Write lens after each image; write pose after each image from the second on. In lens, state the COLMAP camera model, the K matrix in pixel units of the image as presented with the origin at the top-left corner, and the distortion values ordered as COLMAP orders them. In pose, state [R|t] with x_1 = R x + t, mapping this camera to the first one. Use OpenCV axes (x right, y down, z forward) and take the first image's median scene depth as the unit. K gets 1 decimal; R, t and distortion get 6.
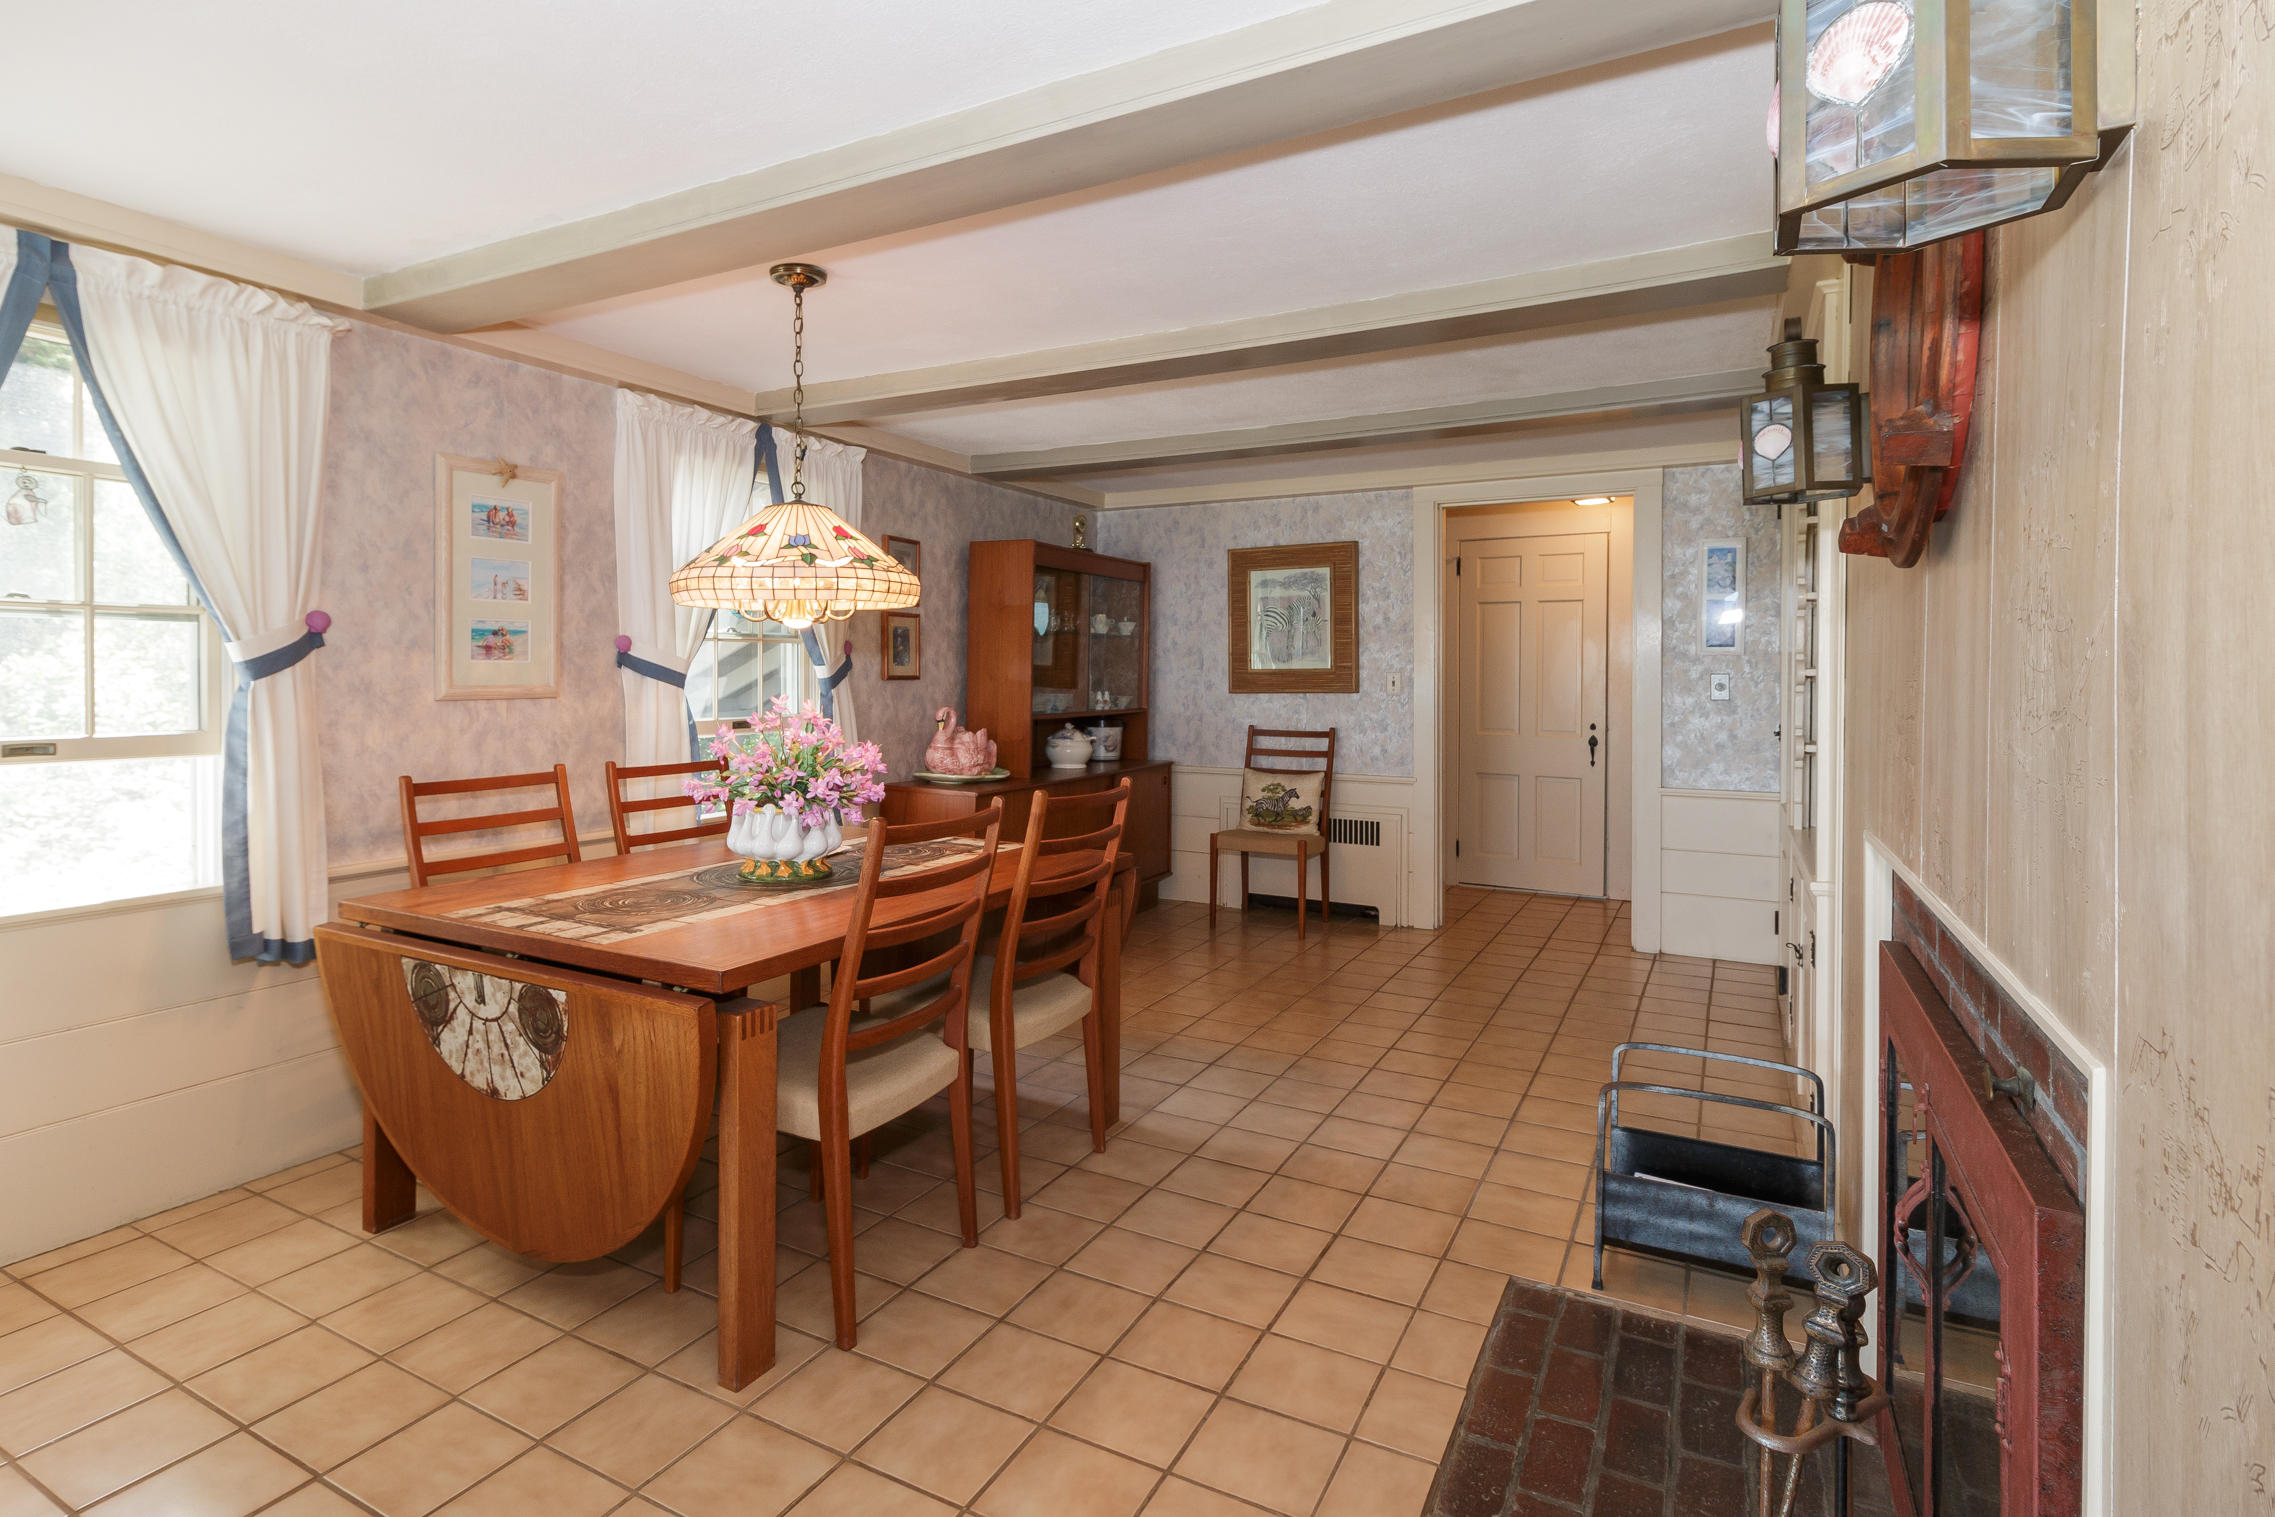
lens RADIAL K [[1170.0, 0, 1135.3], [0, 1170.0, 691.9], [0, 0, 1]] dist [-0.003126, -0.000573]
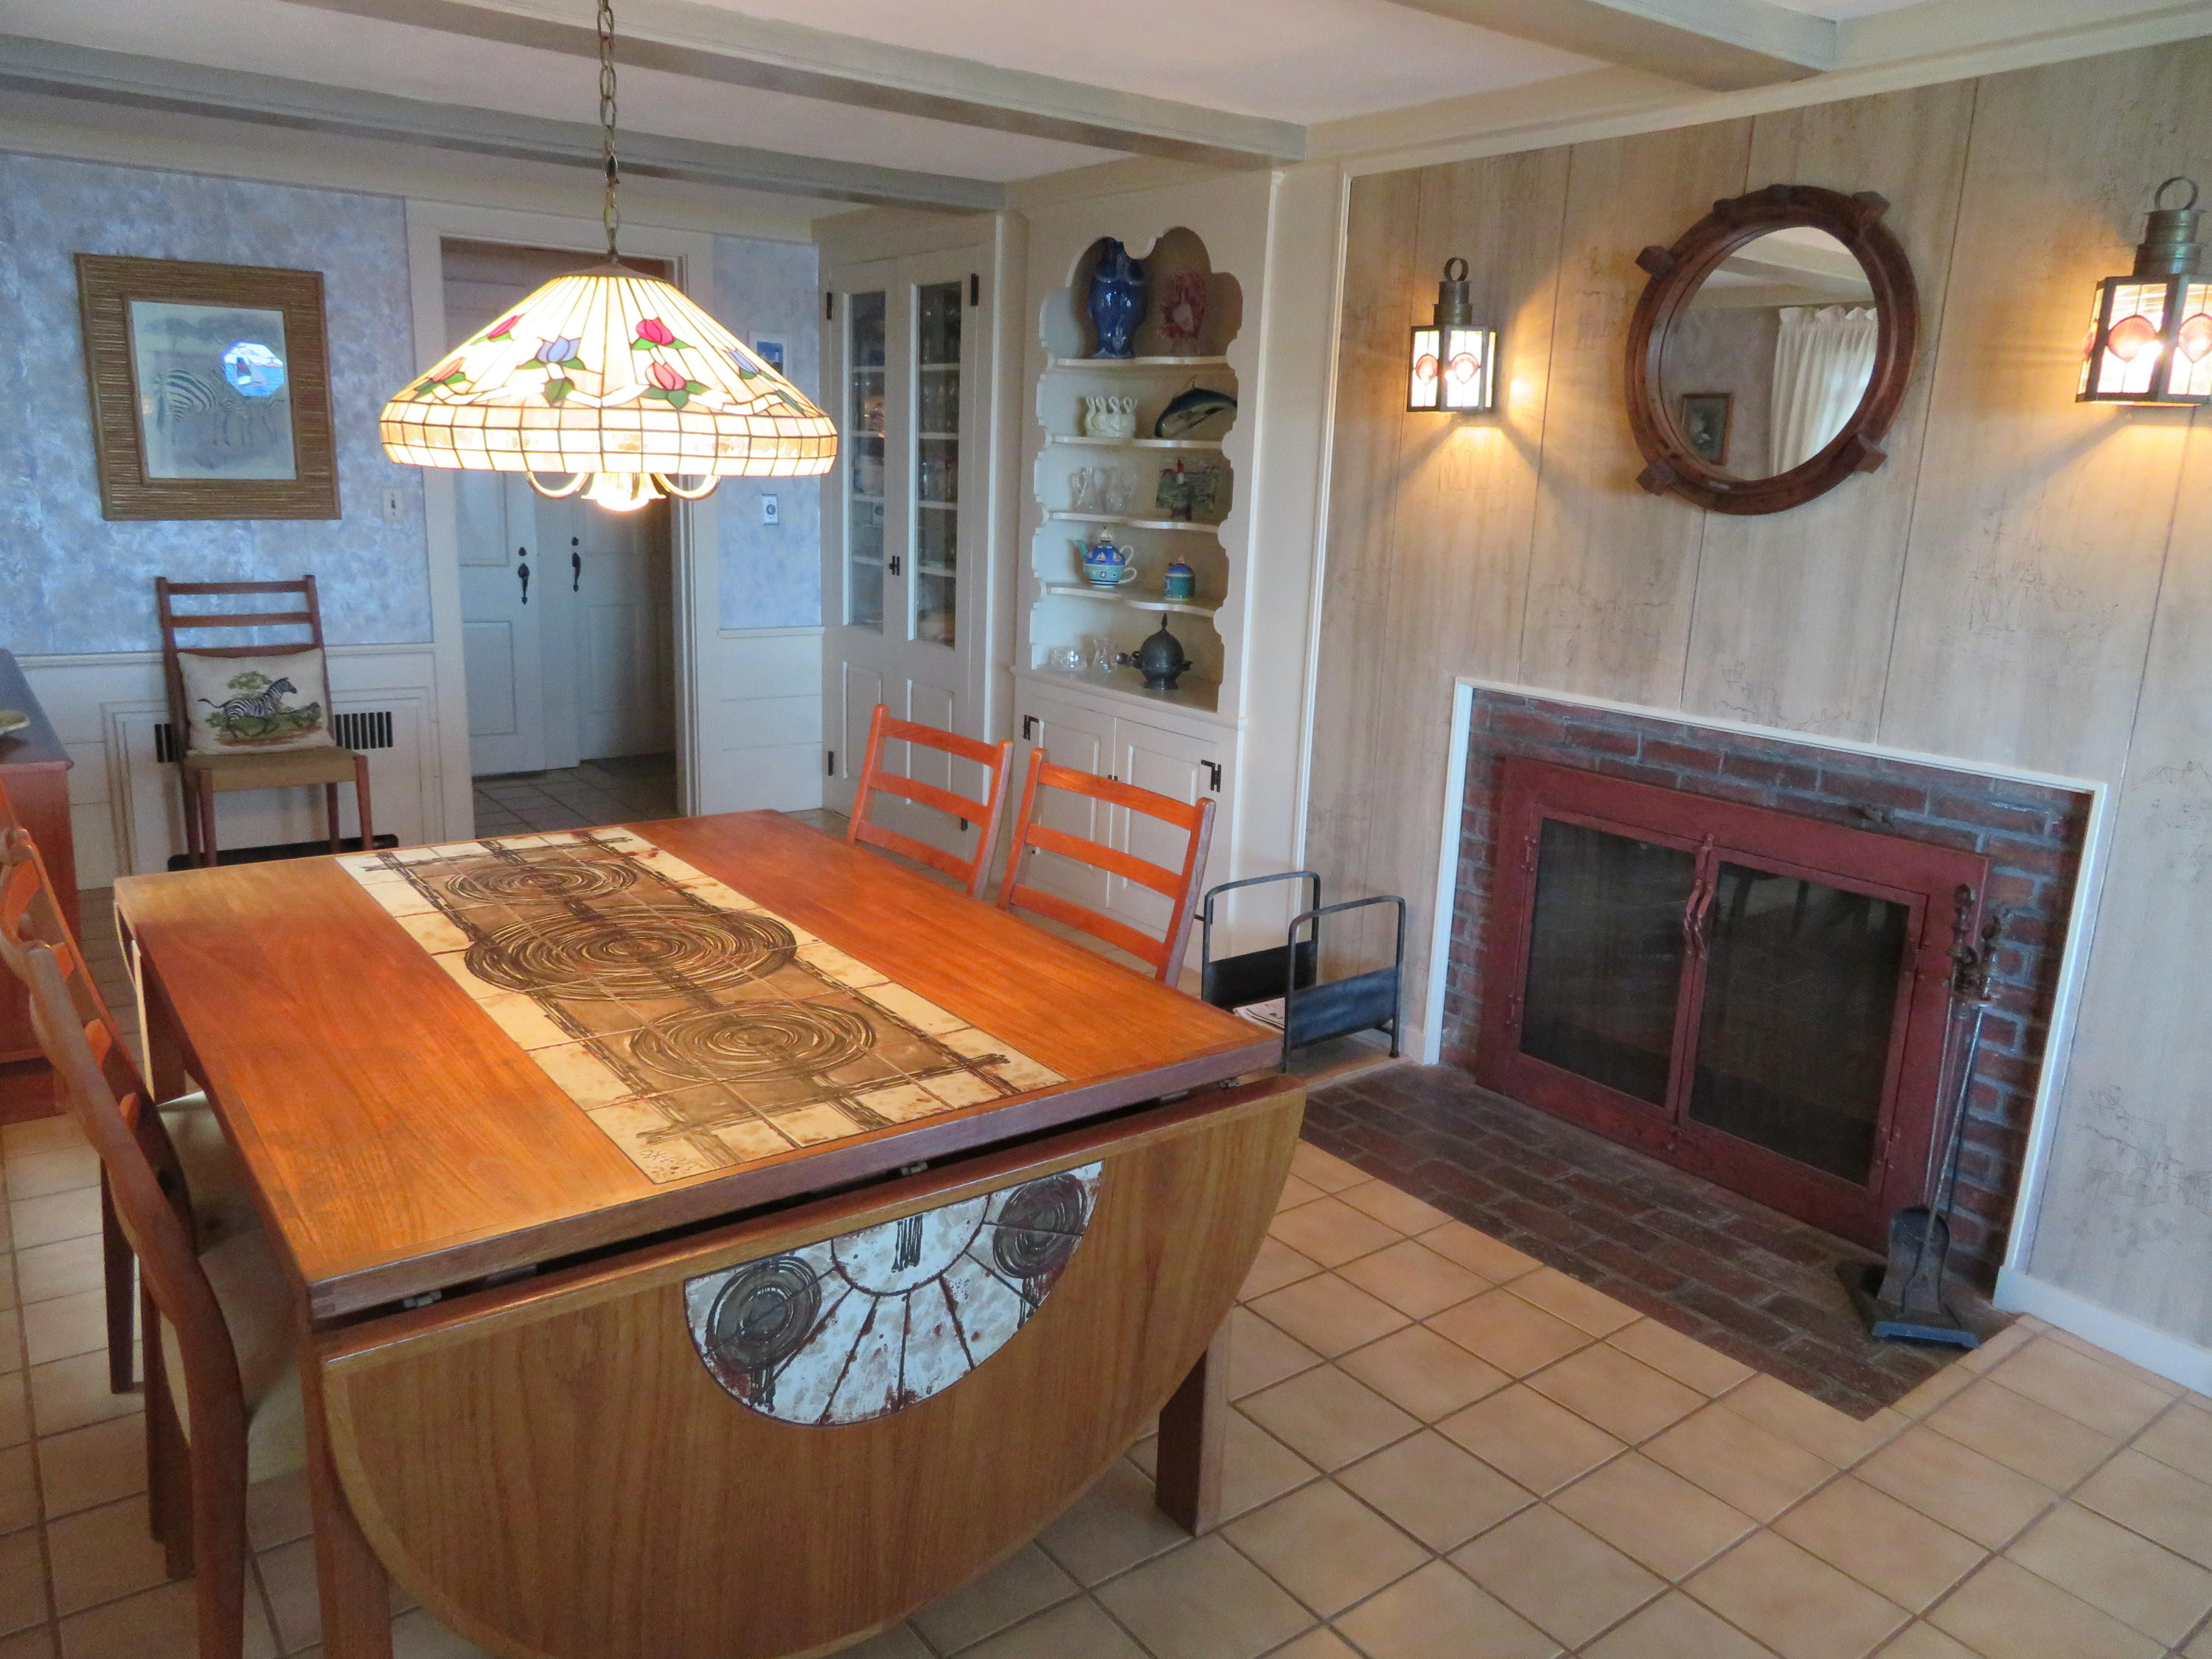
lens RADIAL K [[1612.8, 0, 1097.4], [0, 1612.8, 798.3], [0, 0, 1]] dist [0.009850, -0.002834]
pose [[0.393511, -0.179890, 0.901548, -0.480672], [-0.031303, 0.977478, 0.208703, -0.047959], [-0.918787, -0.110348, 0.379018, 0.262468]]
